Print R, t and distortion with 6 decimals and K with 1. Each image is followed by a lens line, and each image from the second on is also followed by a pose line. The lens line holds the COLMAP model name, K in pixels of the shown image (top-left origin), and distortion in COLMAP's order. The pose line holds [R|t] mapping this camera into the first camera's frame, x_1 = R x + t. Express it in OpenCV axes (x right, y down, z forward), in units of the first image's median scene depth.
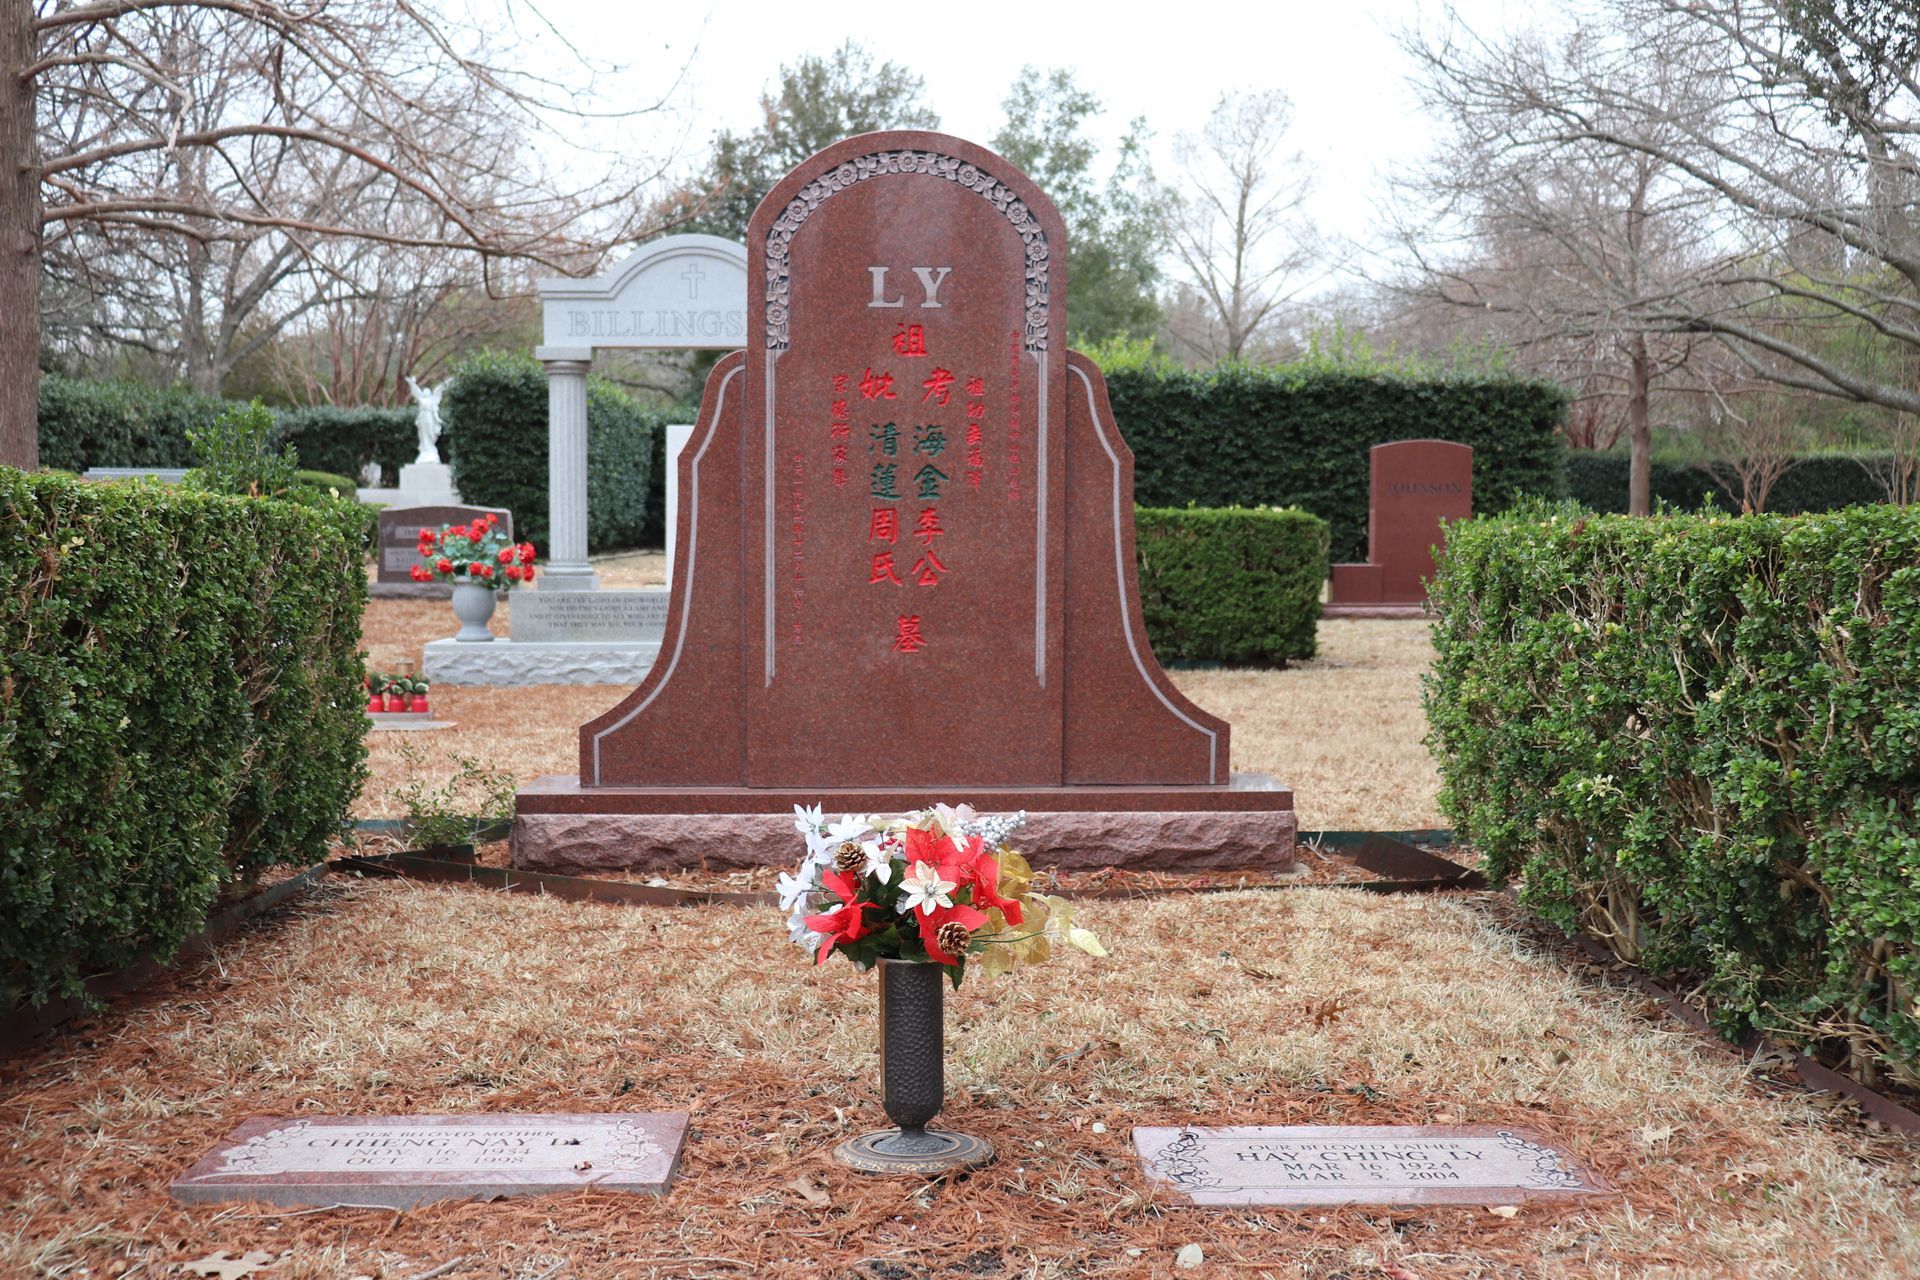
lens RADIAL K [[2613.0, 0, 960.7], [0, 2613.0, 638.1], [0, 0, 1]] dist [-0.089662, 0.000000]
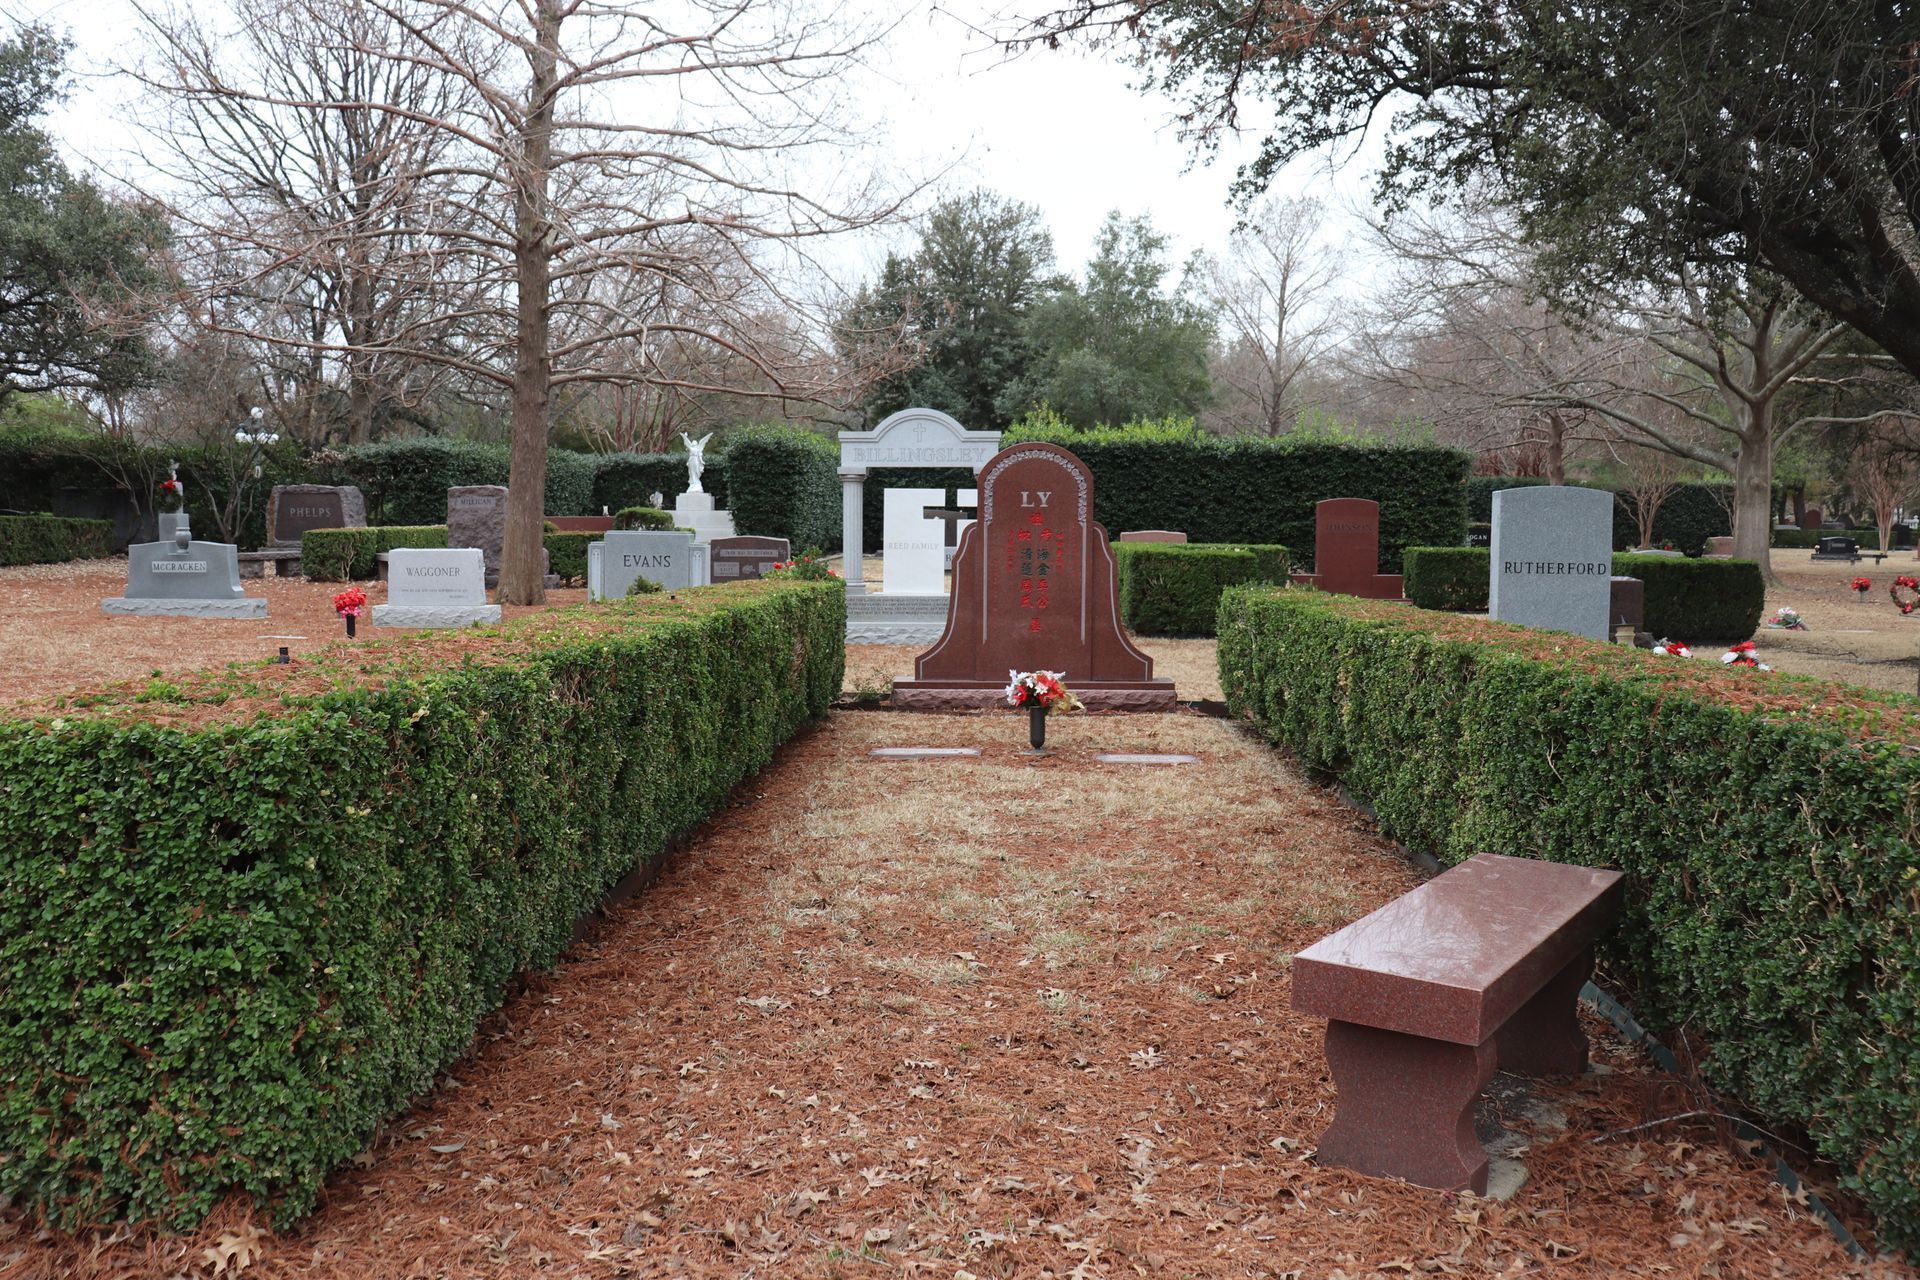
lens RADIAL K [[2613.0, 0, 959.7], [0, 2613.0, 641.4], [0, 0, 1]] dist [-0.089662, 0.000000]
pose [[0.999007, 0.006030, -0.044153, 0.013398], [-0.005434, 0.999893, 0.013615, -0.012752], [0.044231, -0.013362, 0.998932, -1.049387]]
